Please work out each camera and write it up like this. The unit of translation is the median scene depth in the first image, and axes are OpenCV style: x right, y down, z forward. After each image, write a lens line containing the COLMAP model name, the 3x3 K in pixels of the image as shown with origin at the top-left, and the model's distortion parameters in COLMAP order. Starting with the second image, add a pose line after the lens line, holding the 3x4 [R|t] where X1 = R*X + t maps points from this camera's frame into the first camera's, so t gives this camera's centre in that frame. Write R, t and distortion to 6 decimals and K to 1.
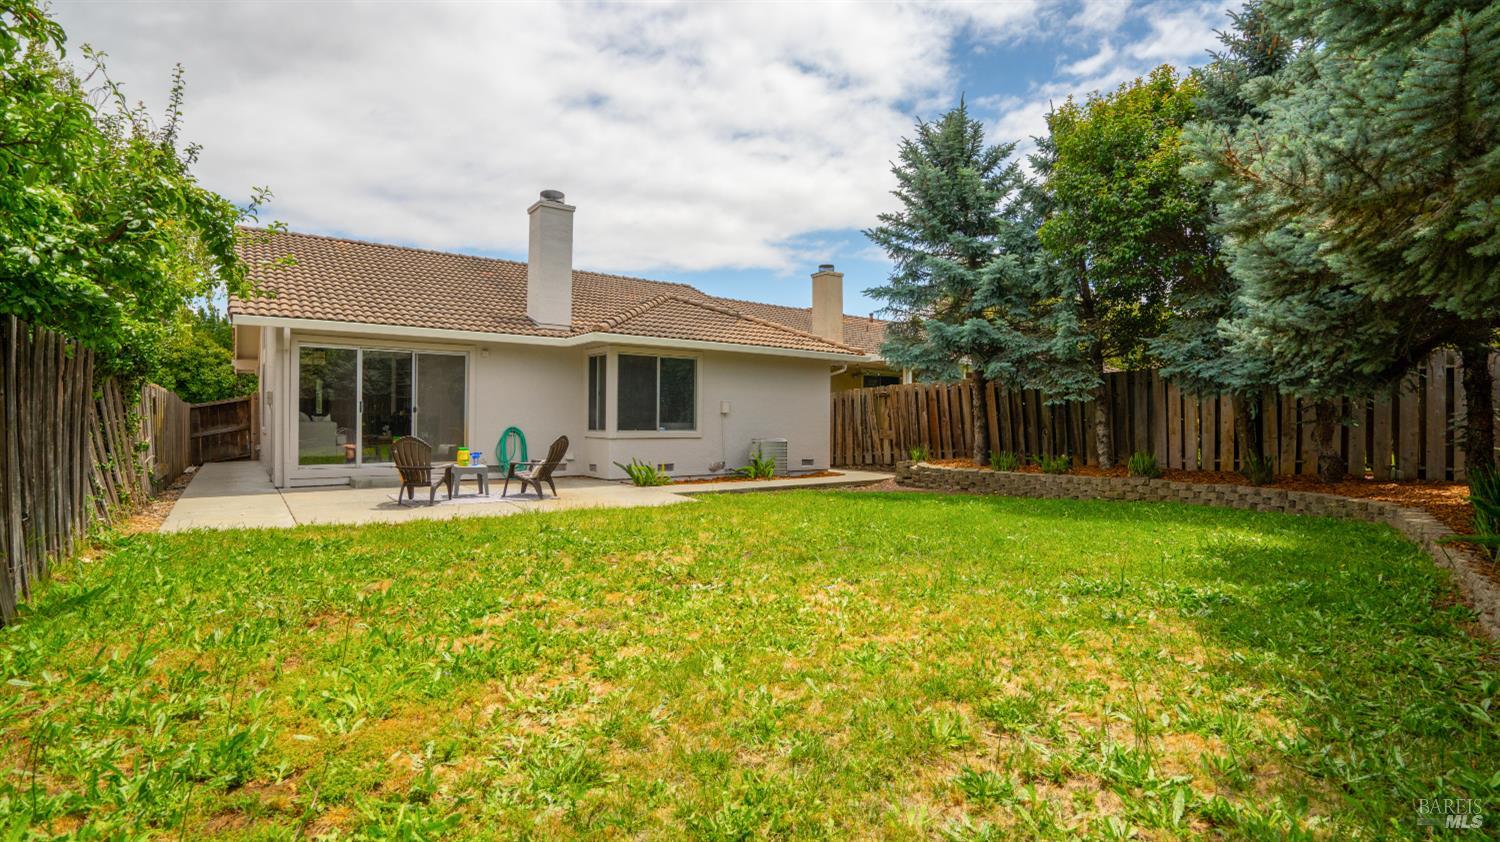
lens RADIAL K [[725.0, 0, 734.1], [0, 725.0, 420.5], [0, 0, 1]] dist [-0.004407, -0.000310]
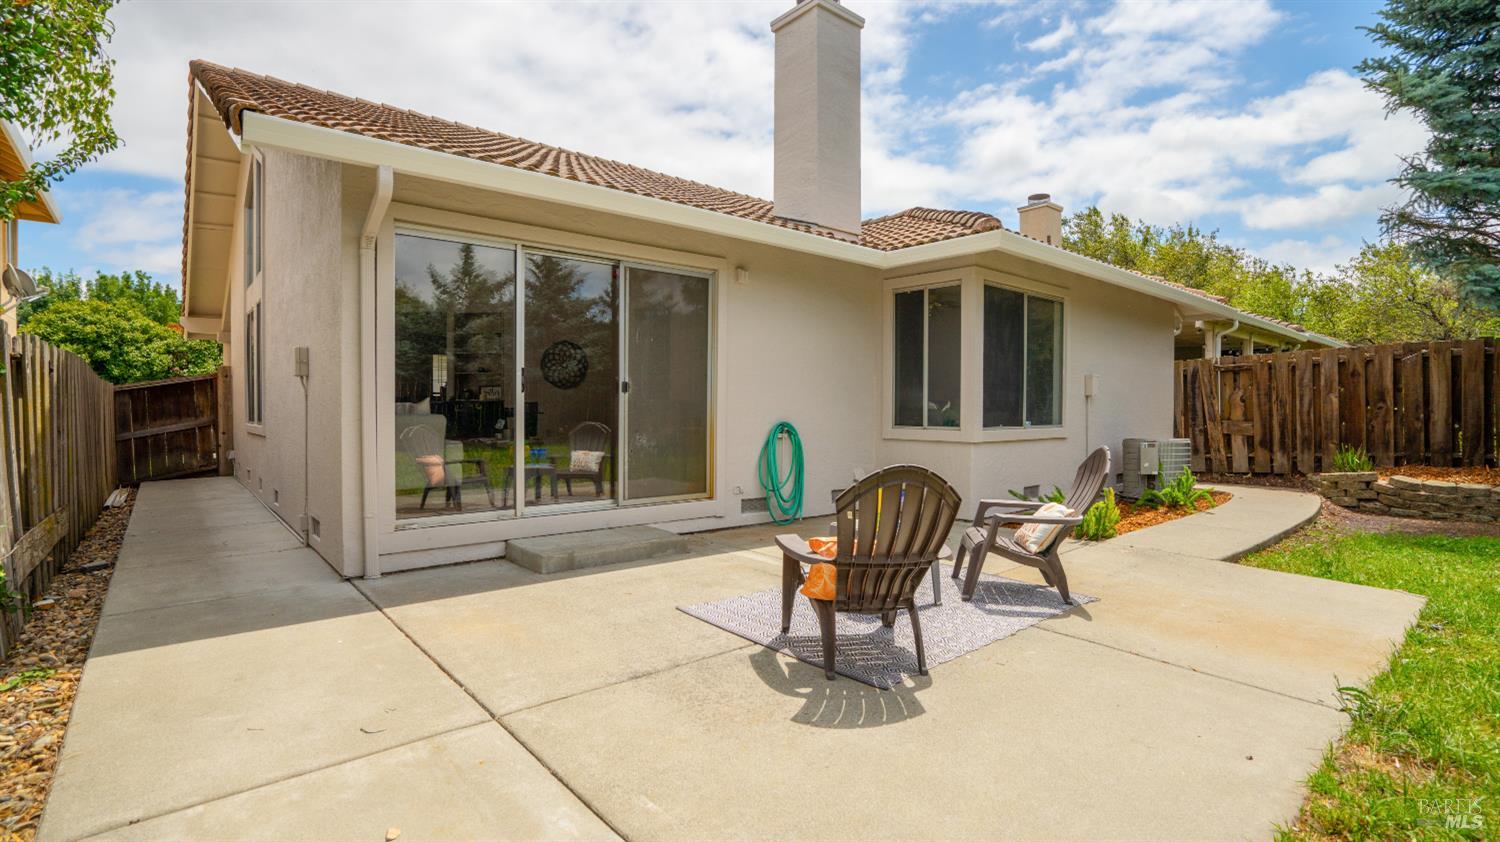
lens RADIAL K [[681.9, 0, 722.0], [0, 681.9, 424.8], [0, 0, 1]] dist [-0.014312, 0.001893]
pose [[0.995790, -0.006464, 0.091435, -0.309746], [0.004290, 0.999704, 0.023950, -0.000876], [-0.091563, -0.023457, 0.995523, 0.407703]]
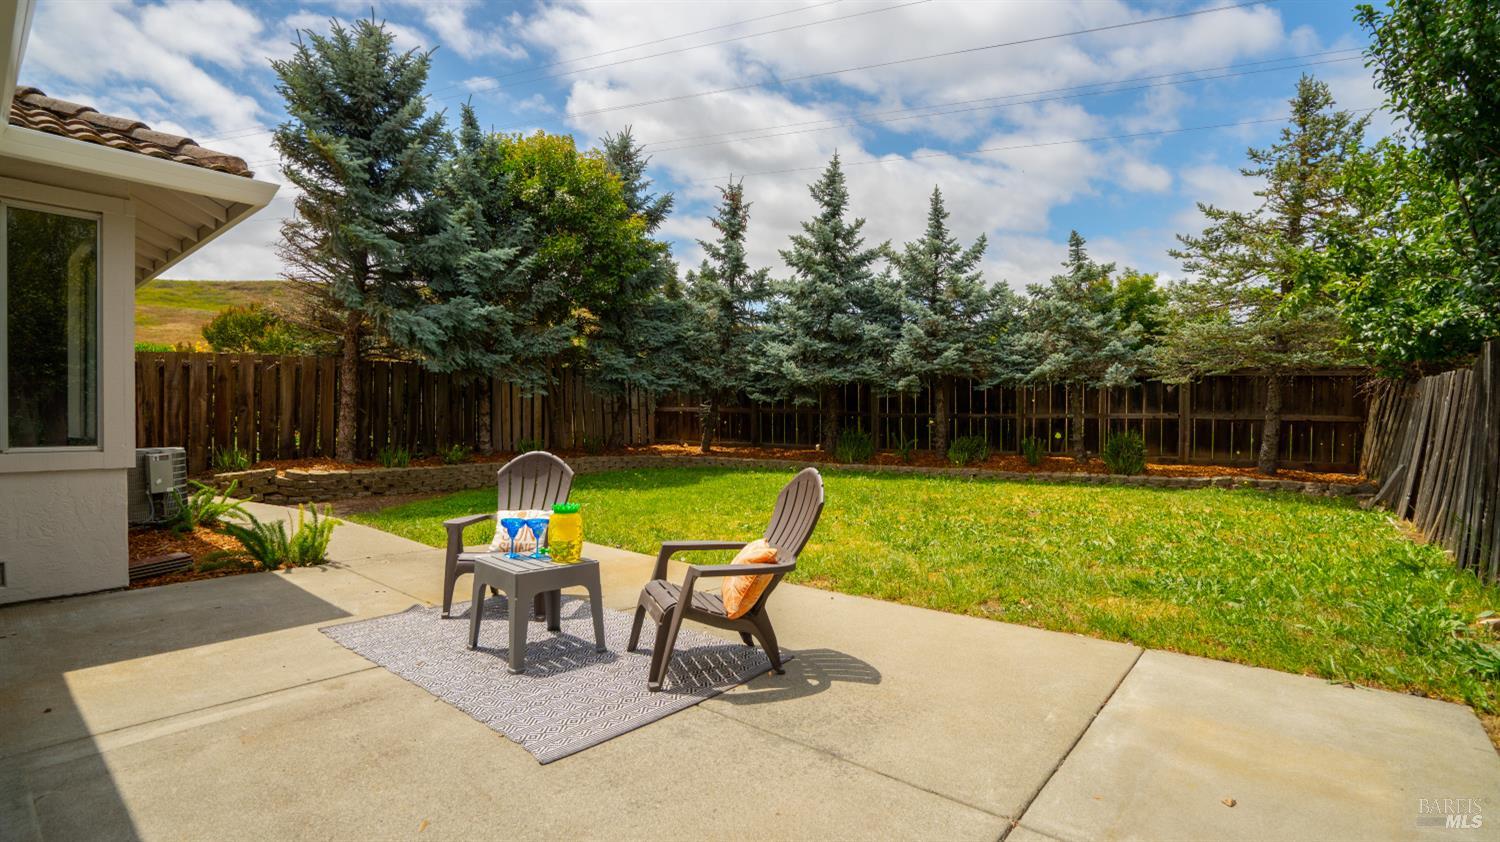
lens RADIAL K [[681.9, 0, 759.1], [0, 681.9, 415.5], [0, 0, 1]] dist [-0.014312, 0.001893]
pose [[-0.266668, -0.011114, 0.963724, -0.435699], [-0.010299, 0.999909, 0.008681, -0.005194], [-0.963734, -0.007610, -0.266758, 0.613459]]
